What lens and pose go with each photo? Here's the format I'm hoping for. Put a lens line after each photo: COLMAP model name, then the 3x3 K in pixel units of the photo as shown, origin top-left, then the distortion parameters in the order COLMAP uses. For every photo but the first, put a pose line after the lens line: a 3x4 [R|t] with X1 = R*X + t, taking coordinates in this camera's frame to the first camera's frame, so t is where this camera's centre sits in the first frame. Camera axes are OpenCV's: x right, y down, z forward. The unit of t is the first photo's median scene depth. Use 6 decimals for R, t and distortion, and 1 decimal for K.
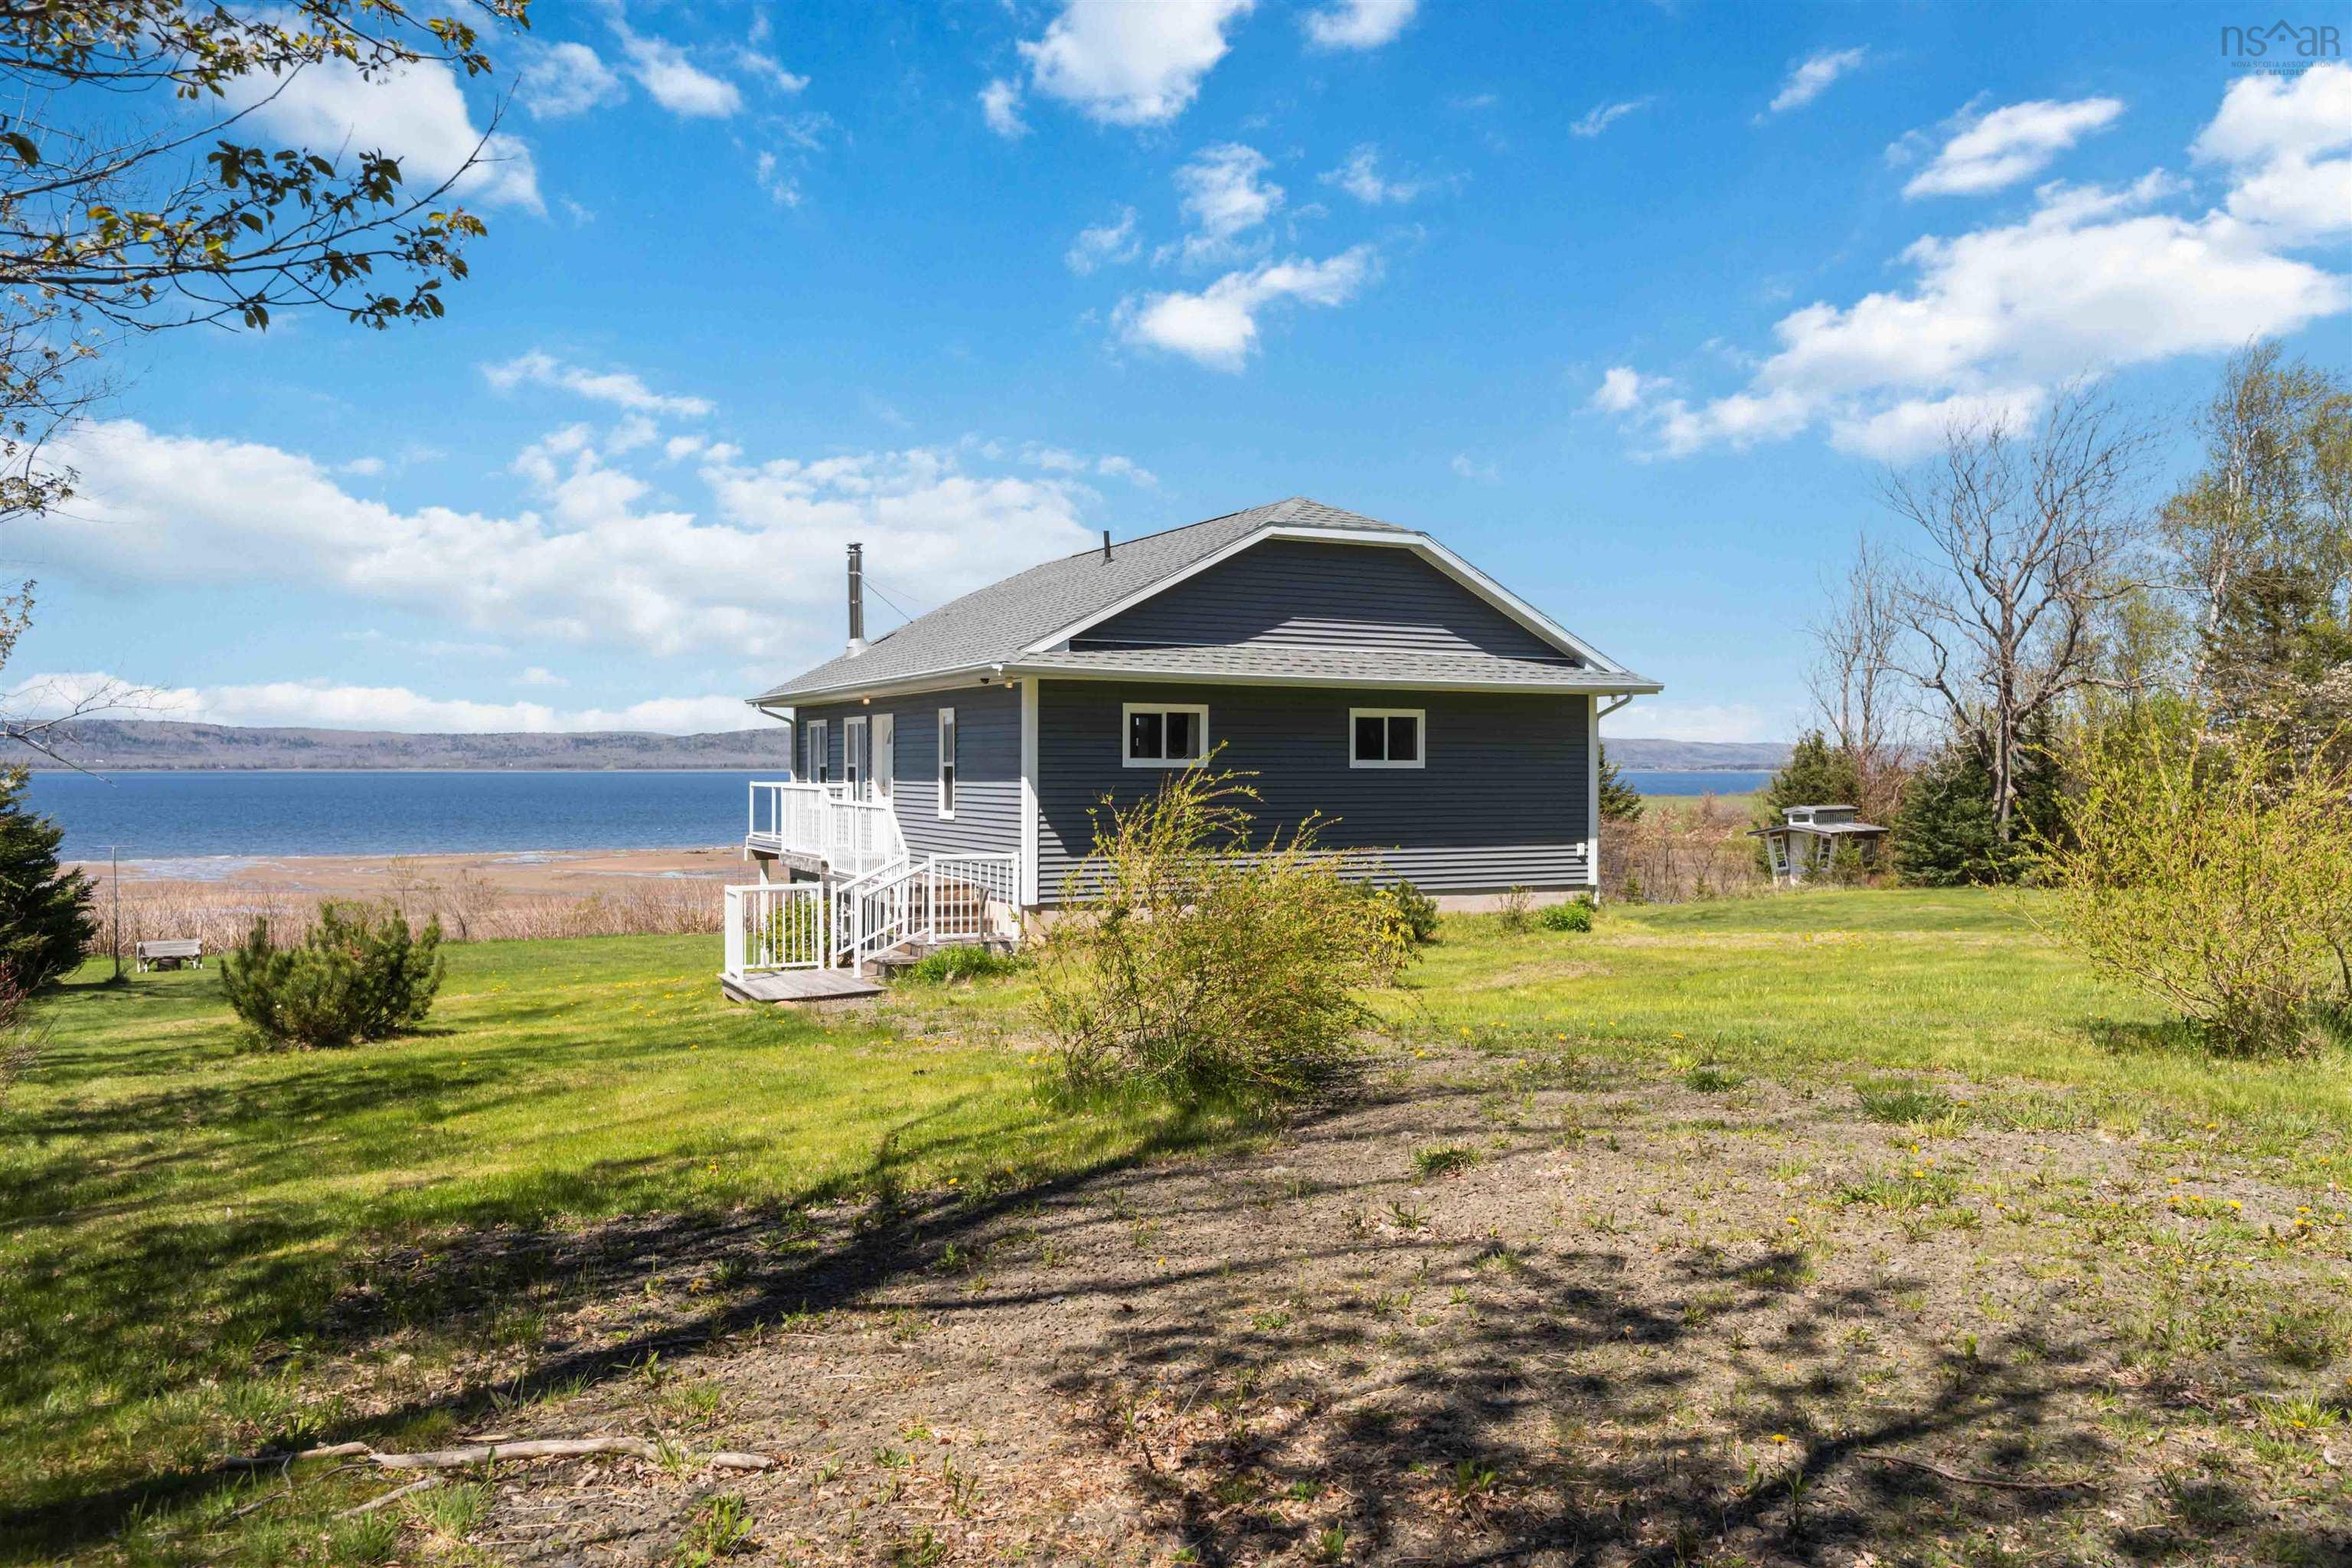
lens RADIAL K [[1782.4, 0, 1176.0], [0, 1782.4, 784.0], [0, 0, 1]] dist [-0.000477, -0.000148]
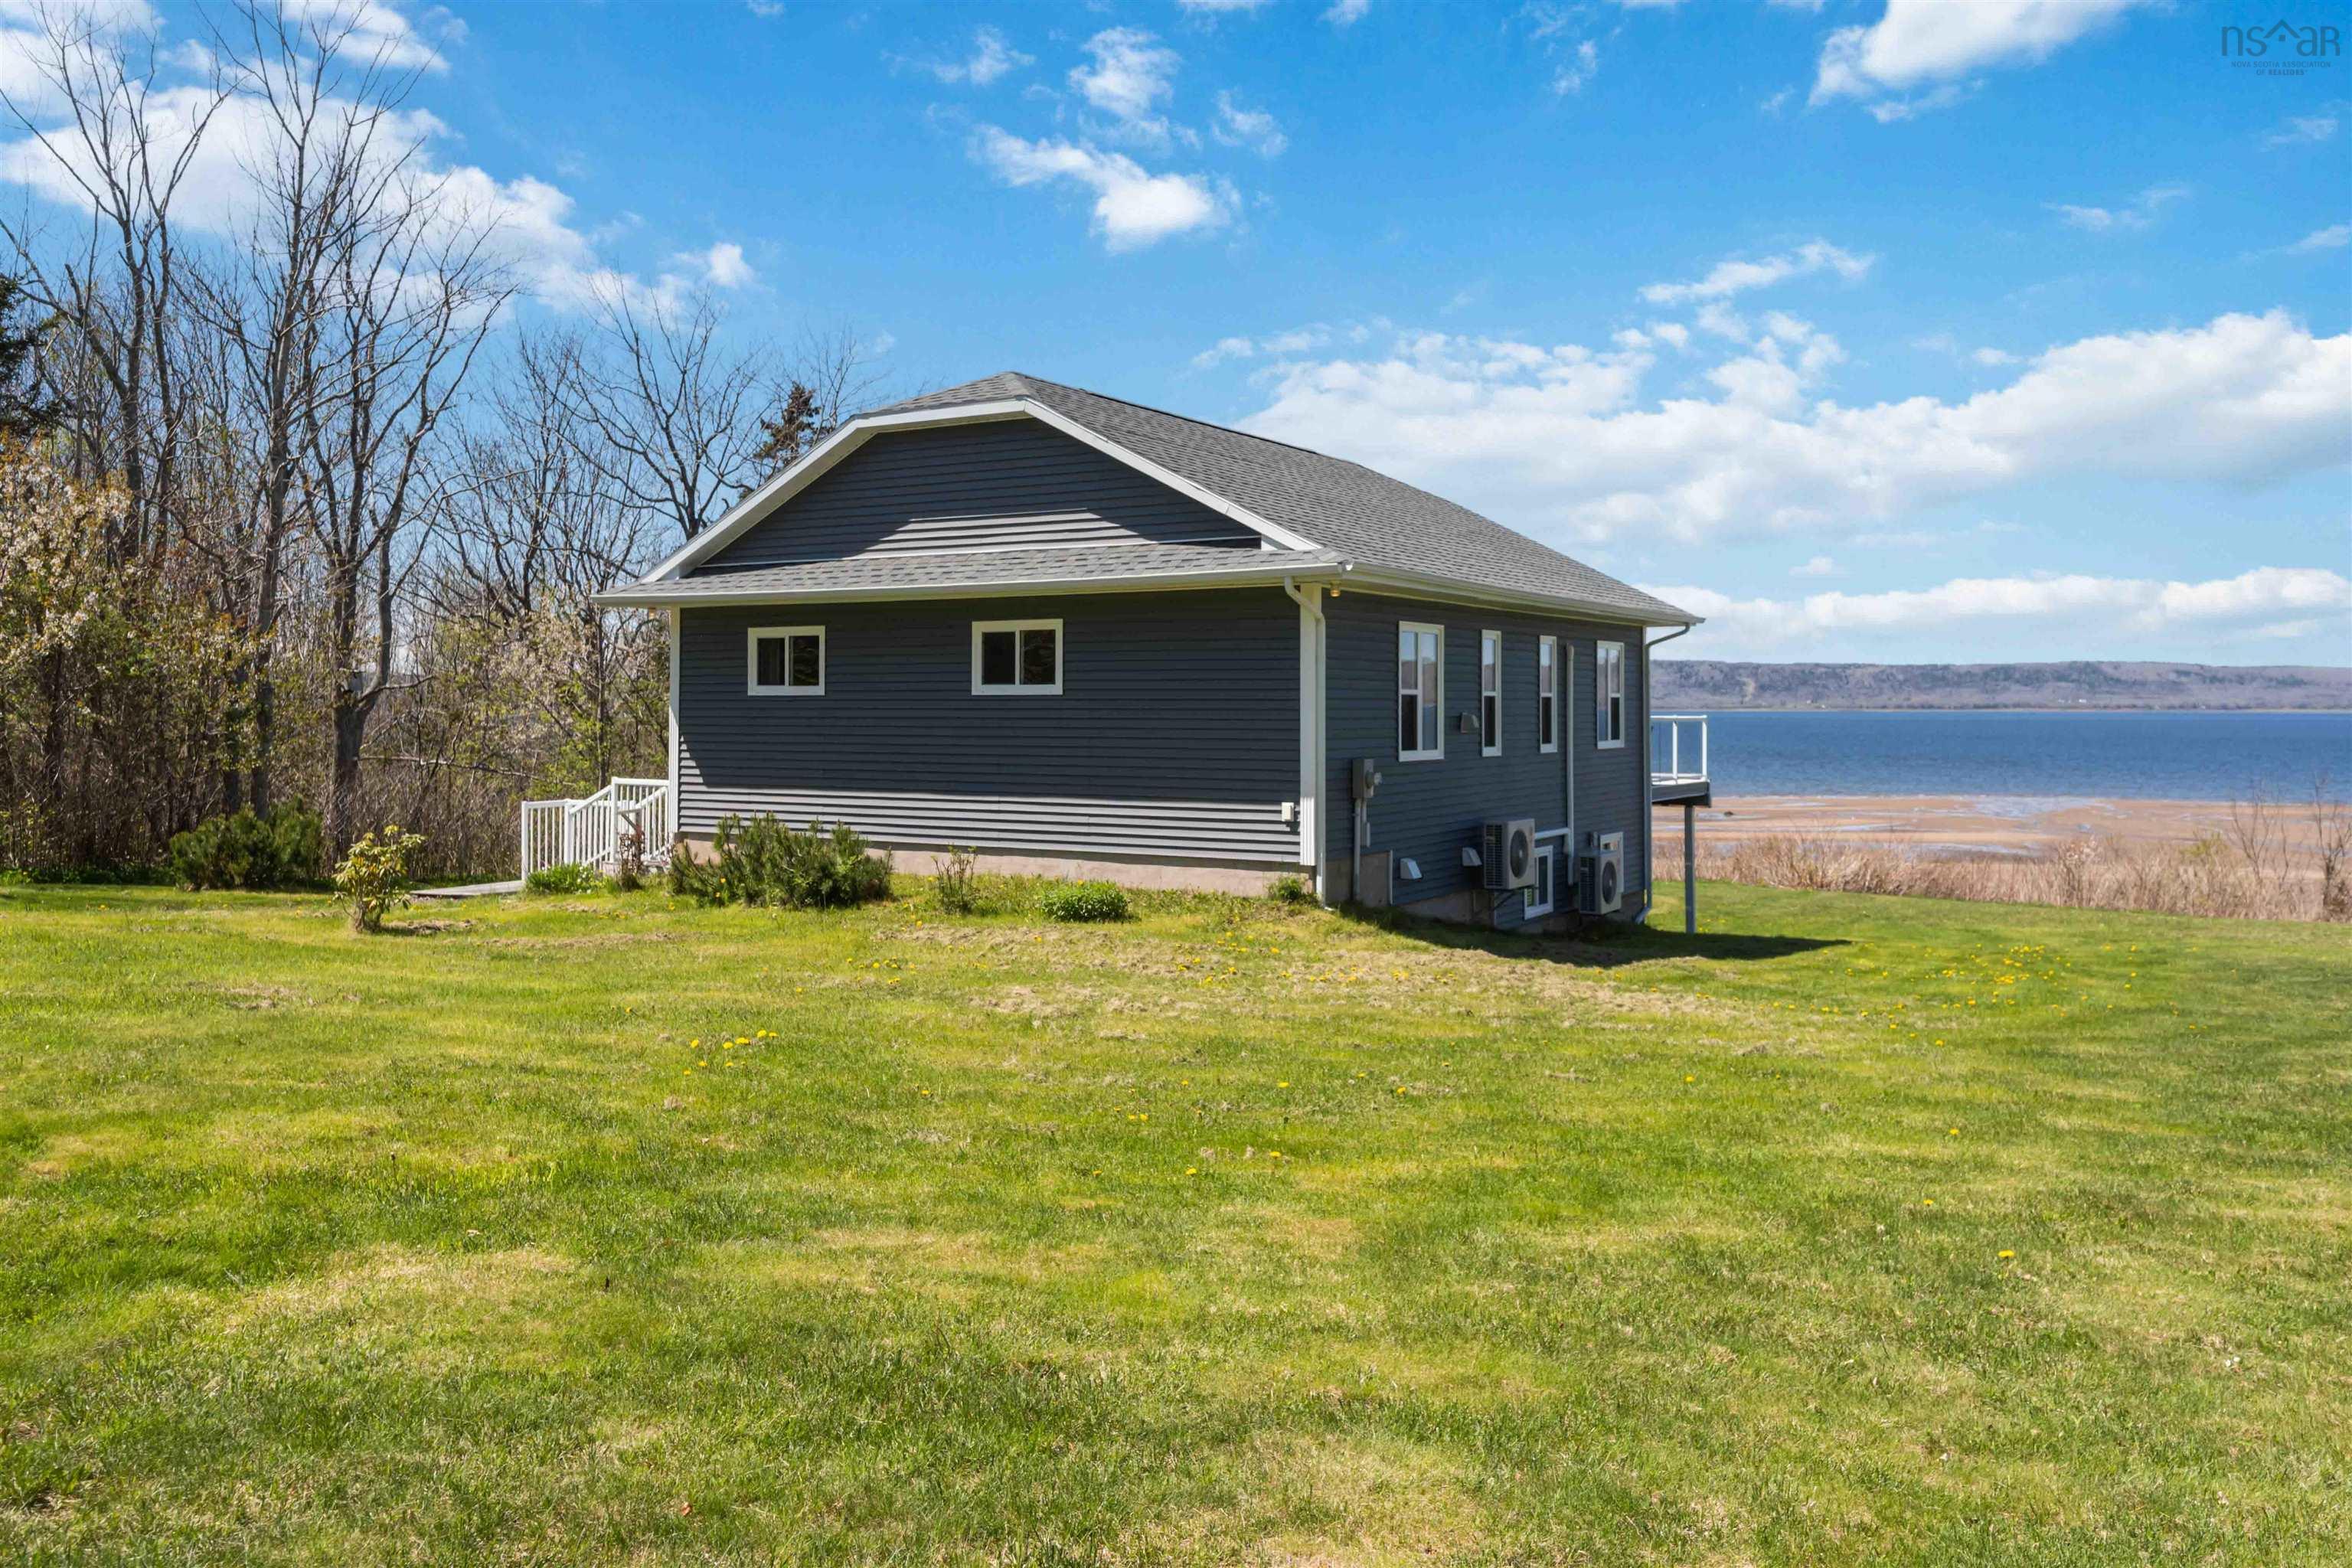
lens RADIAL K [[1798.3, 0, 1176.0], [0, 1798.3, 784.0], [0, 0, 1]] dist [-0.027564, 0.000657]
pose [[0.519762, 0.036400, -0.853535, 0.847206], [-0.007778, 0.999252, 0.037879, 0.000124], [0.854276, -0.013049, 0.519656, 0.640053]]
